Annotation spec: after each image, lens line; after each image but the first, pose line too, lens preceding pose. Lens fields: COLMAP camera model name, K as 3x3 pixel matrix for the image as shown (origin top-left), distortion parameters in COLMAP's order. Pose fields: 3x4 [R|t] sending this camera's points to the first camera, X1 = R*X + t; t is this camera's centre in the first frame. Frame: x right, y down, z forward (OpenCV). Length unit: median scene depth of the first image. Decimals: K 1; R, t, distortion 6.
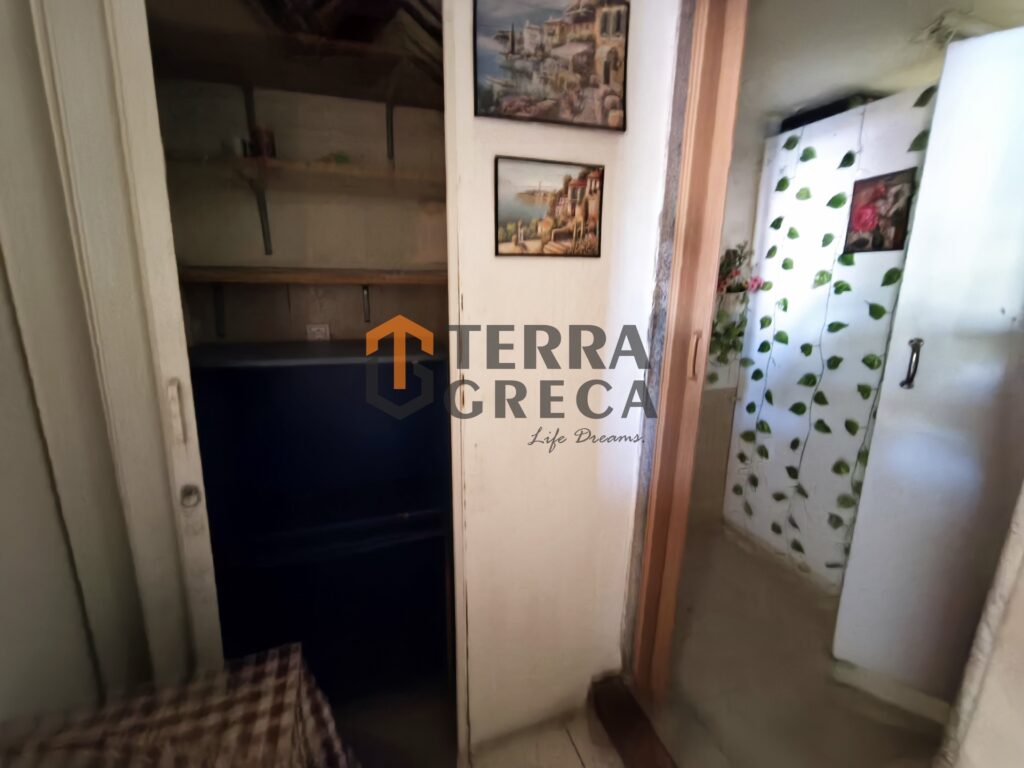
lens RADIAL K [[425.2, 0, 514.1], [0, 425.2, 376.0], [0, 0, 1]] dist [-0.004406, 0.000065]
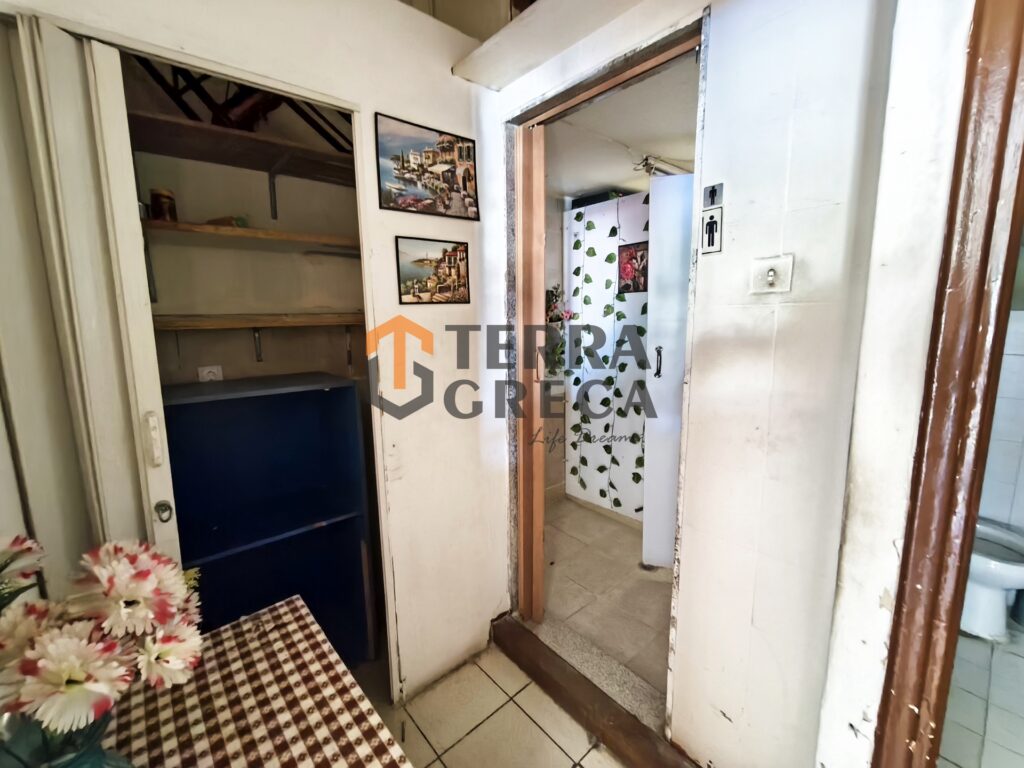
lens RADIAL K [[425.2, 0, 514.3], [0, 425.2, 378.7], [0, 0, 1]] dist [-0.004406, 0.000065]
pose [[0.928547, -0.084255, 0.361527, -0.131858], [0.108058, 0.993075, -0.046098, 0.038828], [-0.355139, 0.081870, 0.931221, -0.246662]]
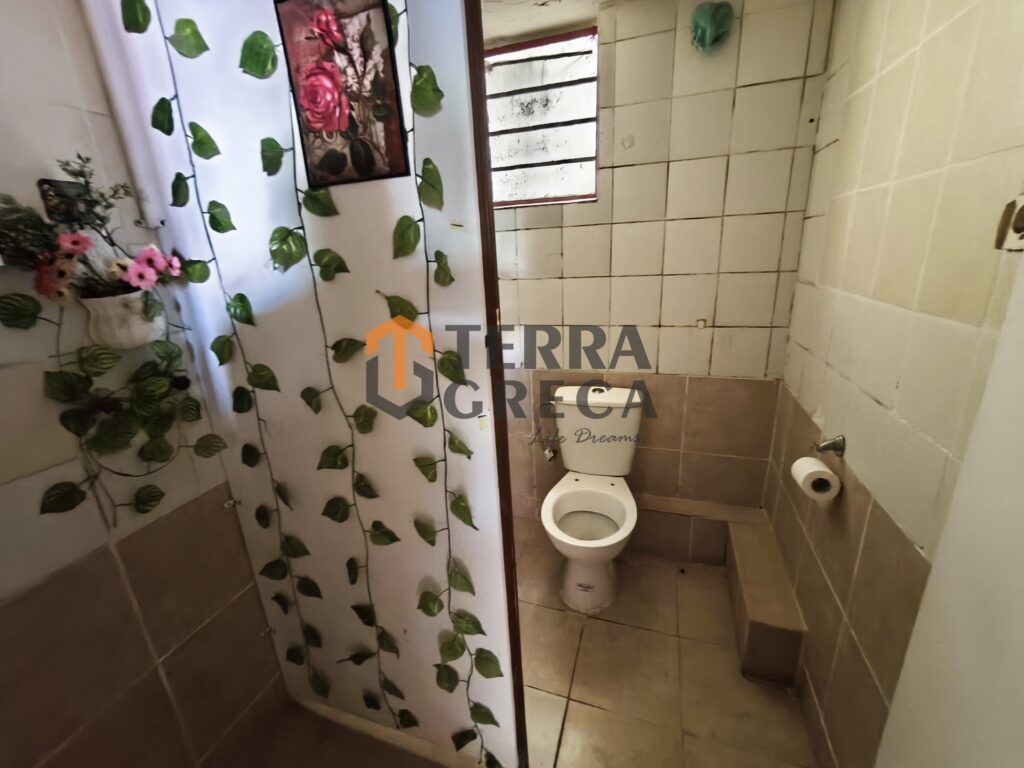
lens RADIAL K [[425.2, 0, 505.3], [0, 425.2, 382.7], [0, 0, 1]] dist [-0.004406, 0.000065]
pose [[0.627799, -0.282780, 0.725193, 0.572977], [0.223562, 0.957926, 0.179994, -0.139706], [-0.745580, 0.049126, 0.664604, 0.614006]]
